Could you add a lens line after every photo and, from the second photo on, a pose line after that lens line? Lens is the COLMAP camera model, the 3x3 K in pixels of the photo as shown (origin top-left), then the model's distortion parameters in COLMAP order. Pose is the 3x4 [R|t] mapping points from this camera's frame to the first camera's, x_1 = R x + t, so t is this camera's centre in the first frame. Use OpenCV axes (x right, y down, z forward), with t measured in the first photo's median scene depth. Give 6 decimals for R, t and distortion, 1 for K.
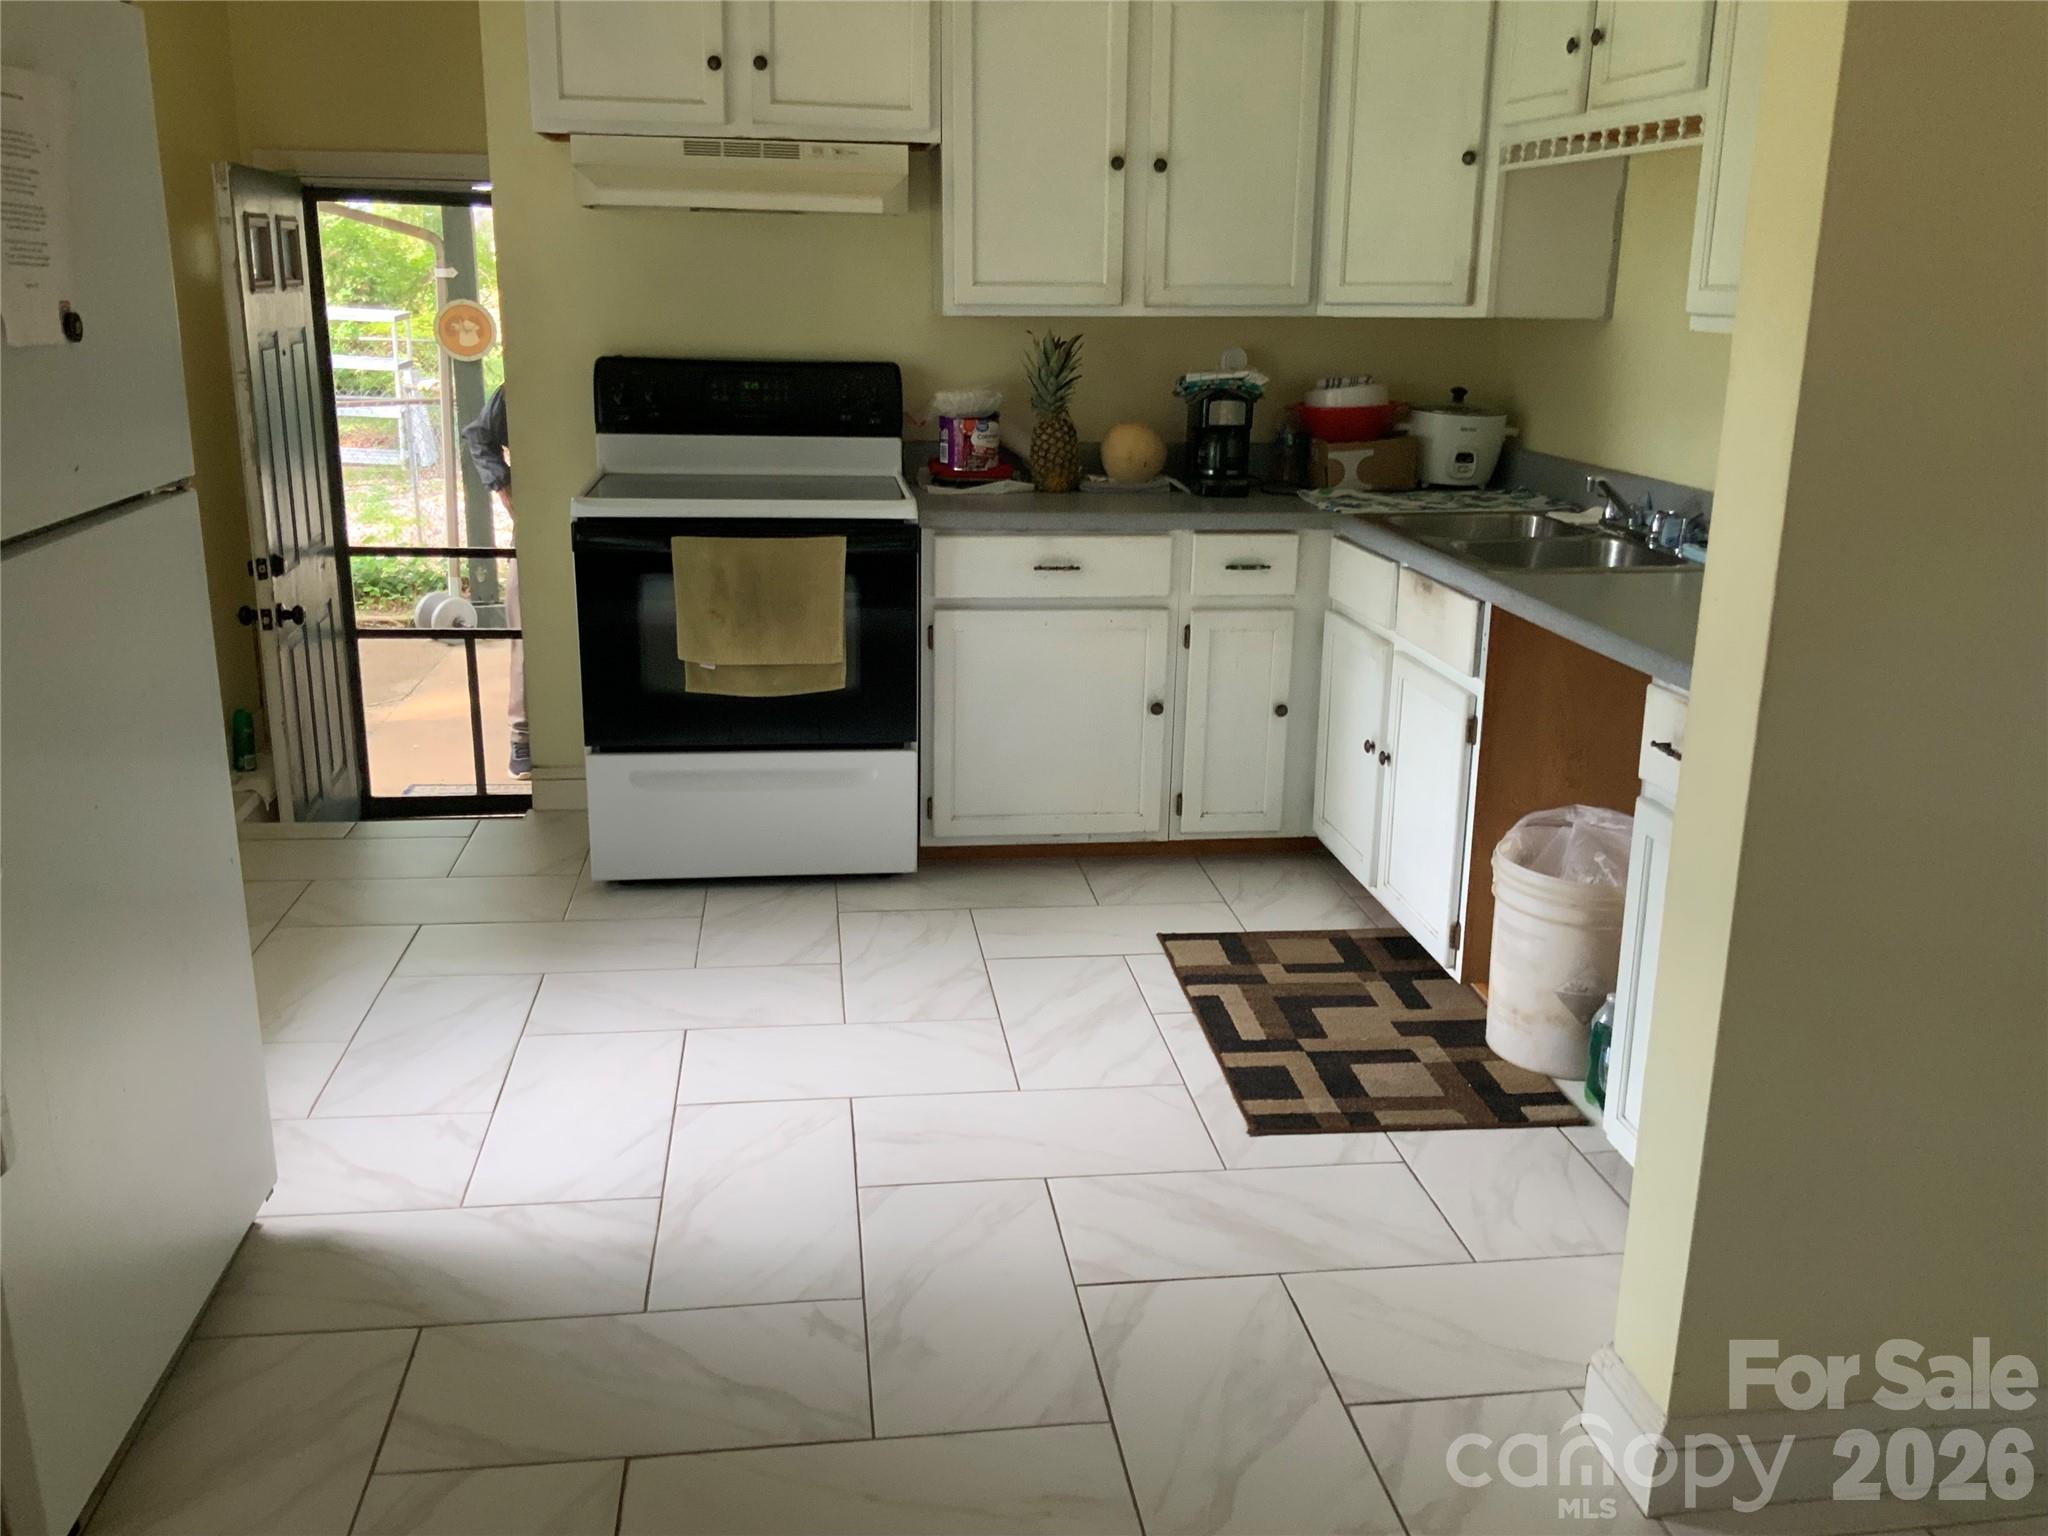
lens RADIAL K [[1708.5, 0, 1021.9], [0, 1708.5, 765.5], [0, 0, 1]] dist [0.066843, -0.118152]
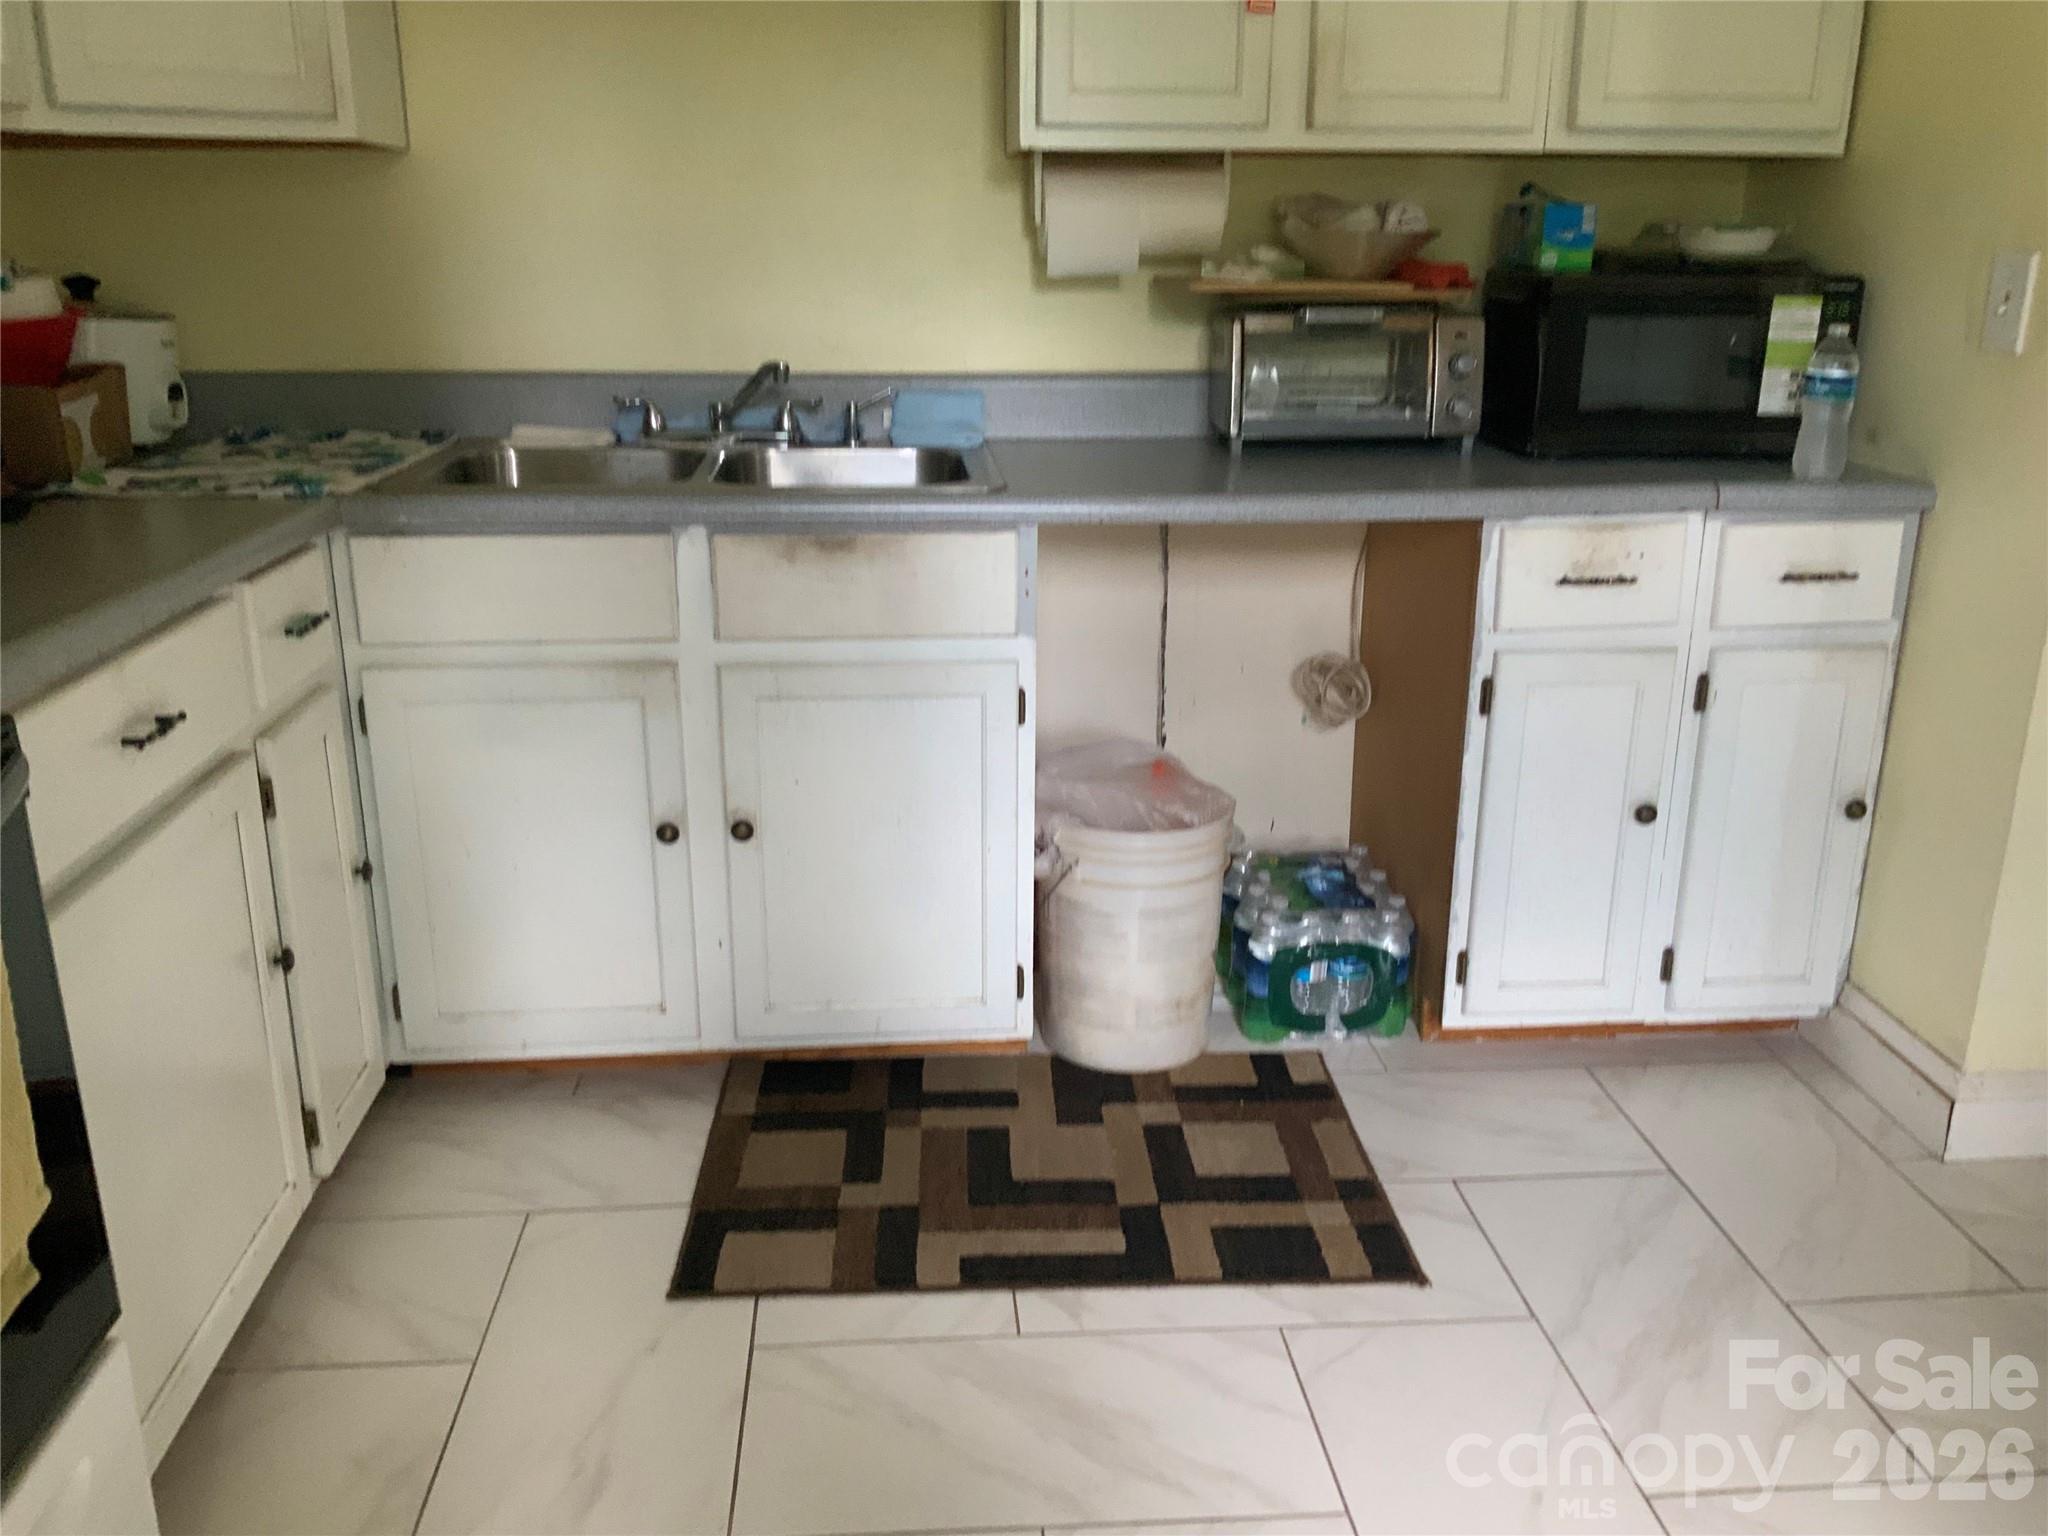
lens RADIAL K [[1708.5, 0, 1022.2], [0, 1708.5, 760.0], [0, 0, 1]] dist [0.066843, -0.118152]
pose [[0.043553, -0.316590, 0.947562, -0.418693], [0.267621, 0.917496, 0.294244, -0.206783], [-0.962539, 0.240773, 0.124686, 0.896542]]
